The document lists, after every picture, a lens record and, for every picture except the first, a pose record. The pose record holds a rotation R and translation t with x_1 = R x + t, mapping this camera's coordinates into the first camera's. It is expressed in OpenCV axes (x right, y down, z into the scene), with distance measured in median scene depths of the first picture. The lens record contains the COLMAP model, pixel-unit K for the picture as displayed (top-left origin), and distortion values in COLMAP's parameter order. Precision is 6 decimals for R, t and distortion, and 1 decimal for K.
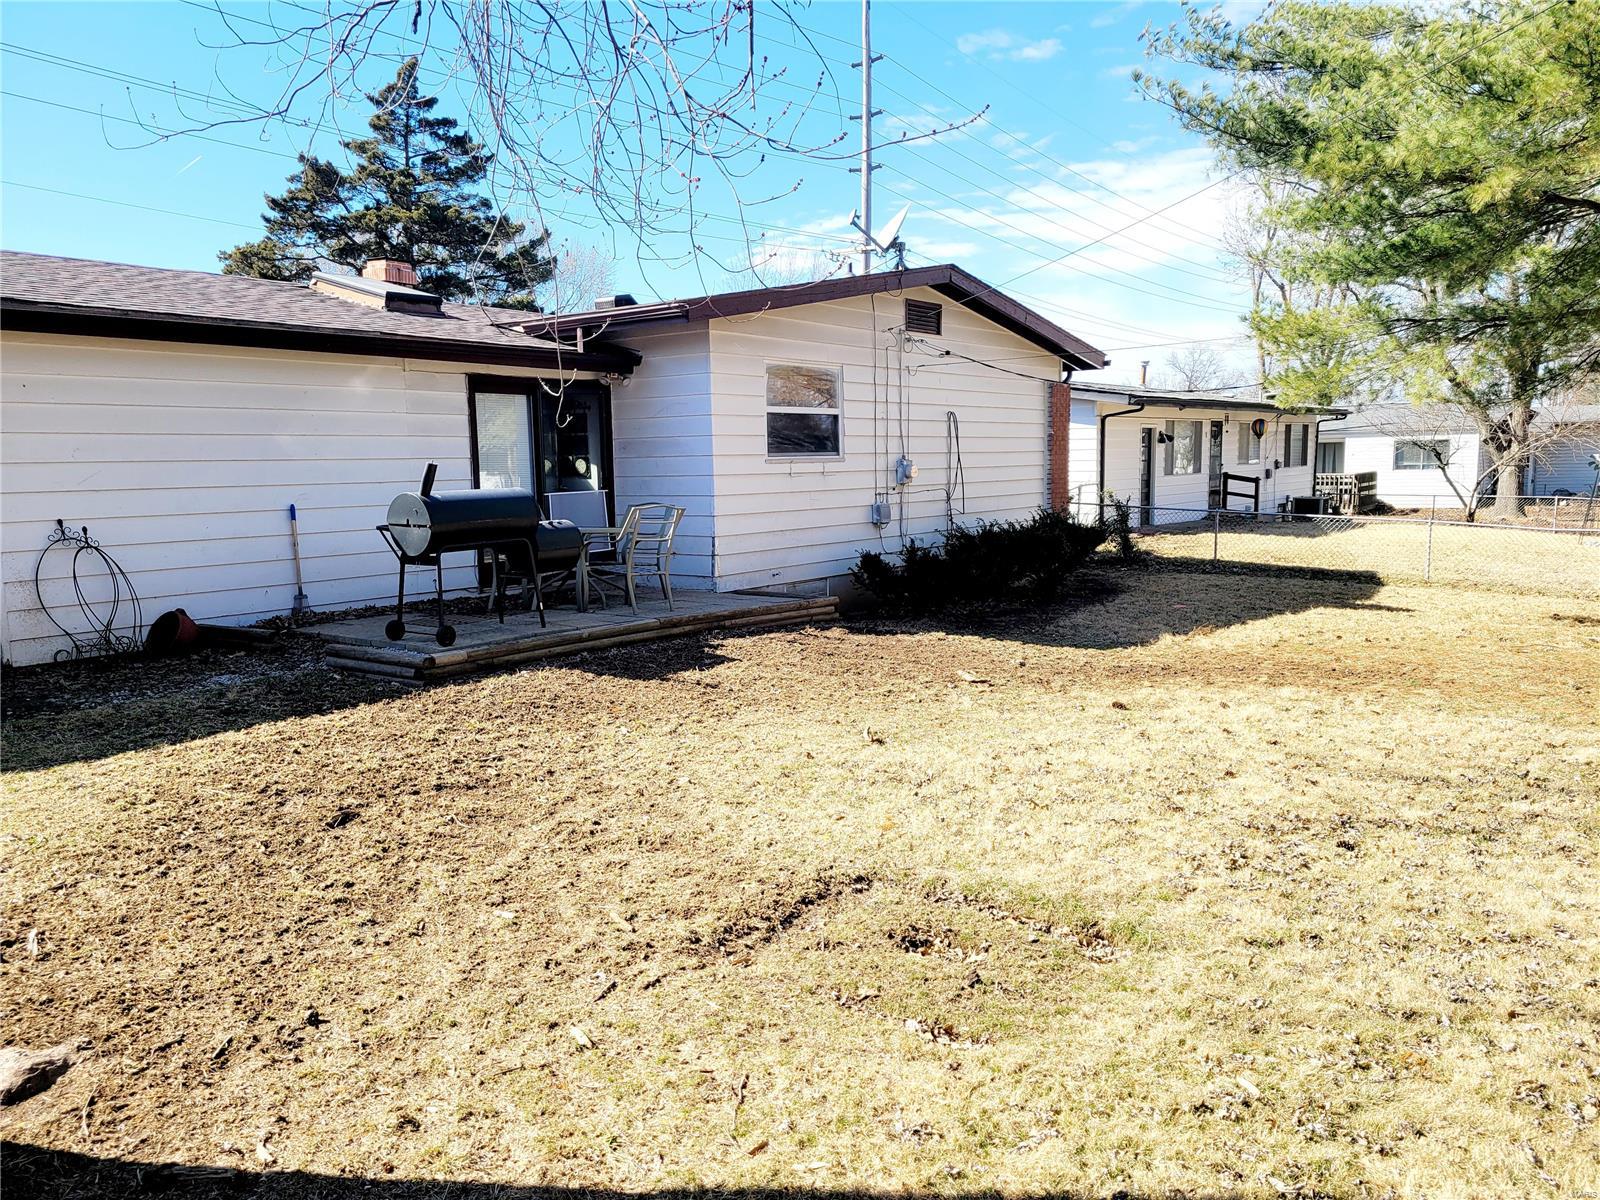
lens RADIAL K [[1203.5, 0, 798.3], [0, 1203.5, 612.4], [0, 0, 1]] dist [0.043576, -0.012078]
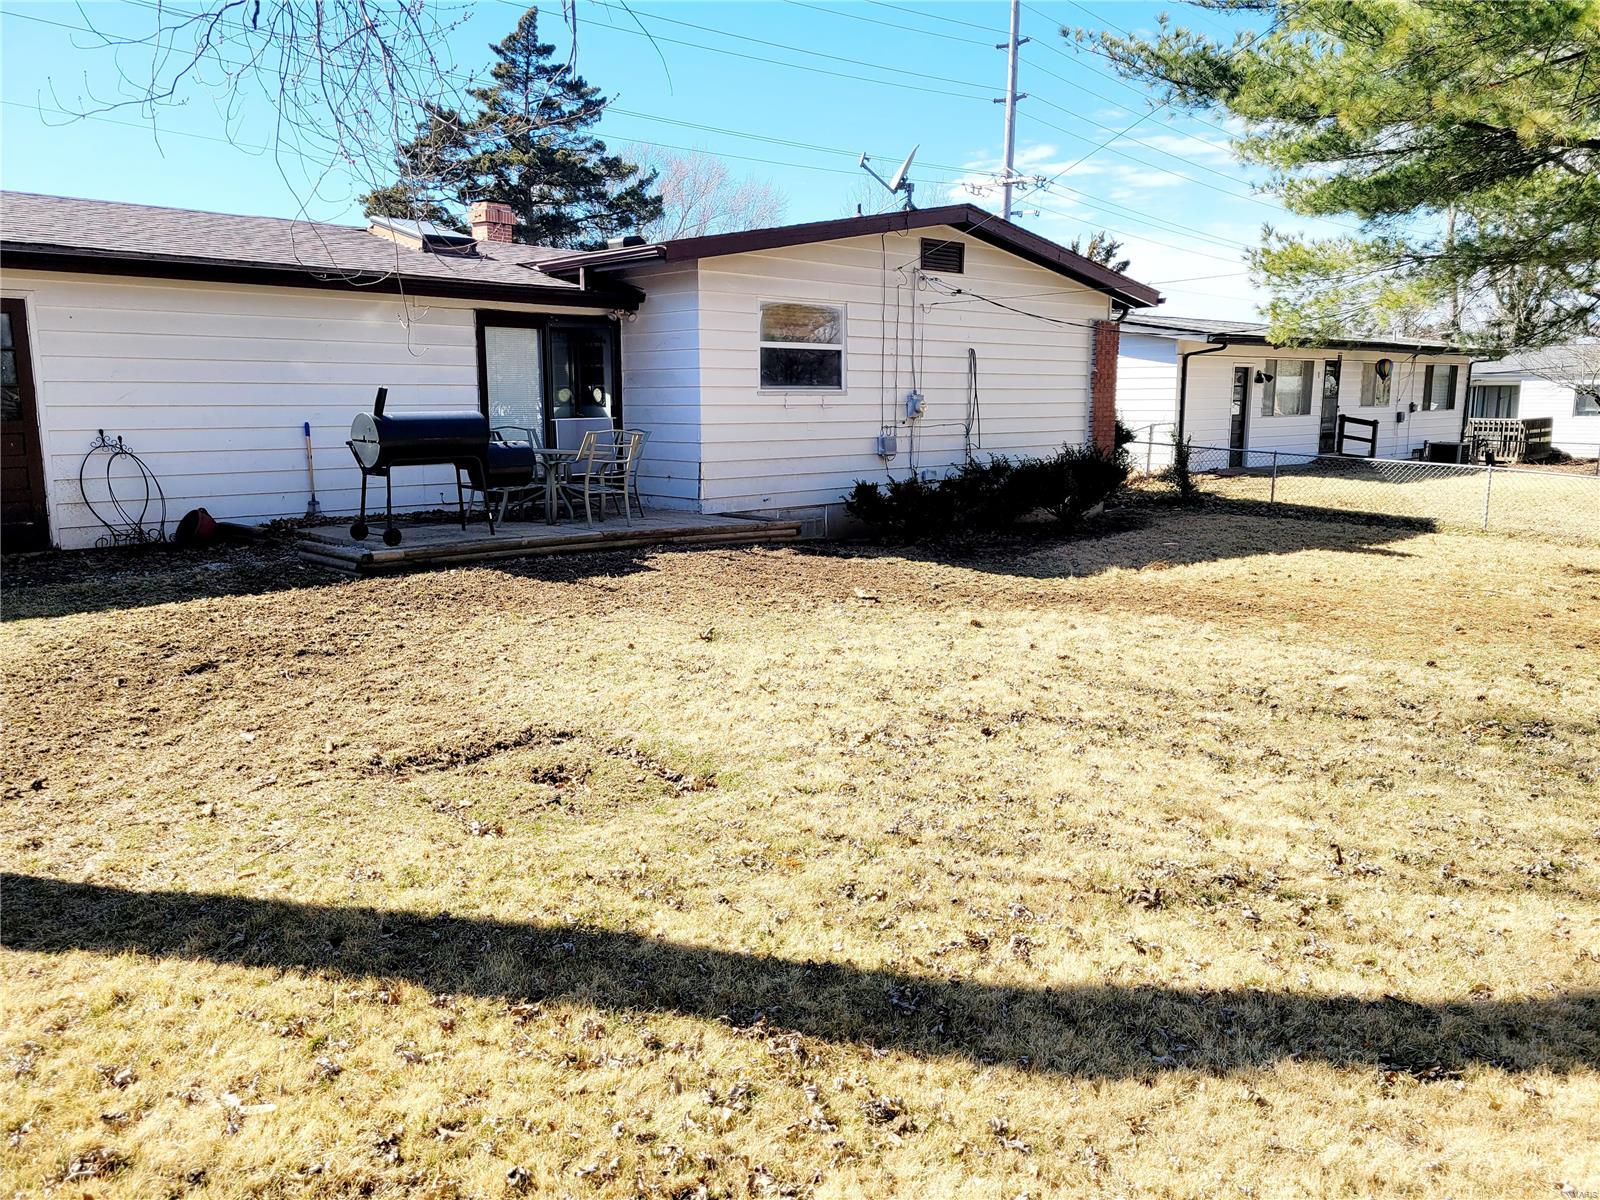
lens RADIAL K [[1207.4, 0, 800.0], [0, 1207.4, 600.0], [0, 0, 1]] dist [0.041481, -0.009107]
pose [[0.987188, 0.042507, -0.153797, 0.176158], [-0.036123, 0.998375, 0.044070, 0.009025], [0.155420, -0.037950, 0.987119, -0.059942]]
